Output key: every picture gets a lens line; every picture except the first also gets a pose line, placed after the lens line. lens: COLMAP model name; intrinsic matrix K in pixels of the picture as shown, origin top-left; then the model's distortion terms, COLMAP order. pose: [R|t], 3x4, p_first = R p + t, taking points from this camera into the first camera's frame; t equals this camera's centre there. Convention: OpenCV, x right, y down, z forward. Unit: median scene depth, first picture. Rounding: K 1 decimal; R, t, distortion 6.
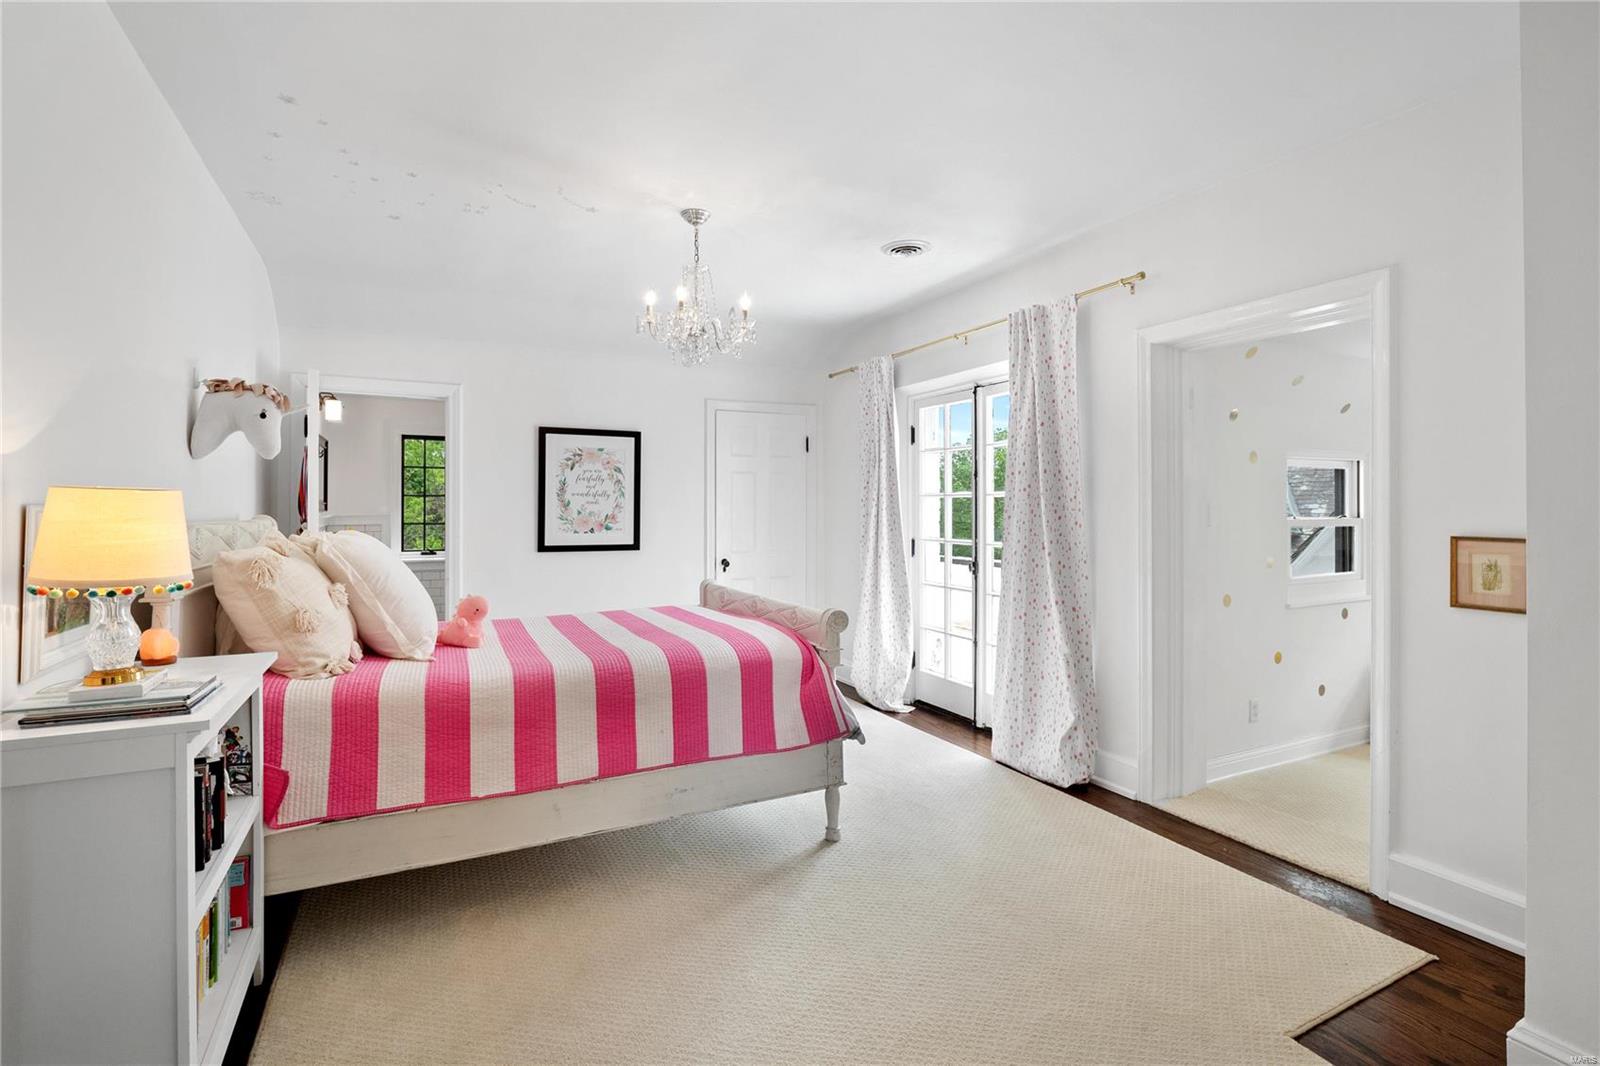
lens RADIAL K [[767.3, 0, 797.7], [0, 767.3, 513.3], [0, 0, 1]] dist [0.001785, -0.012026]
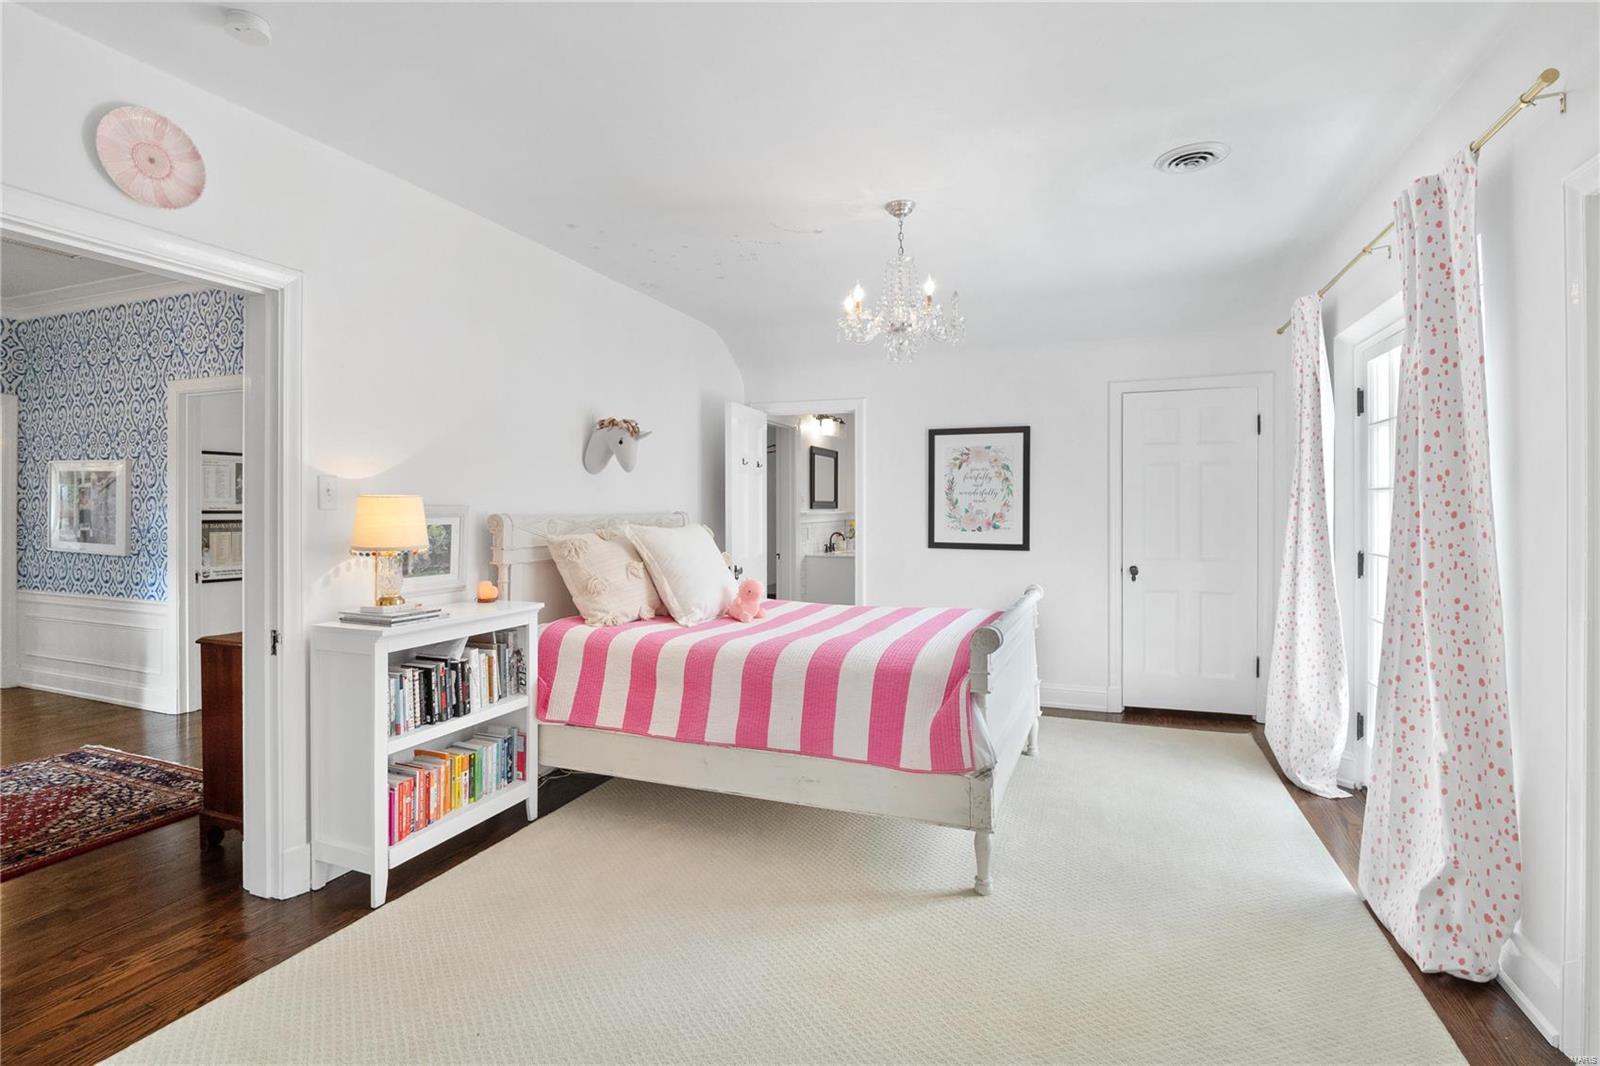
lens RADIAL K [[767.3, 0, 797.7], [0, 767.3, 513.3], [0, 0, 1]] dist [0.001785, -0.012026]
pose [[0.657584, 0.008656, -0.753331, 0.442889], [-0.005947, 0.999962, 0.006299, -0.003817], [0.753358, 0.000338, 0.657611, 0.221156]]
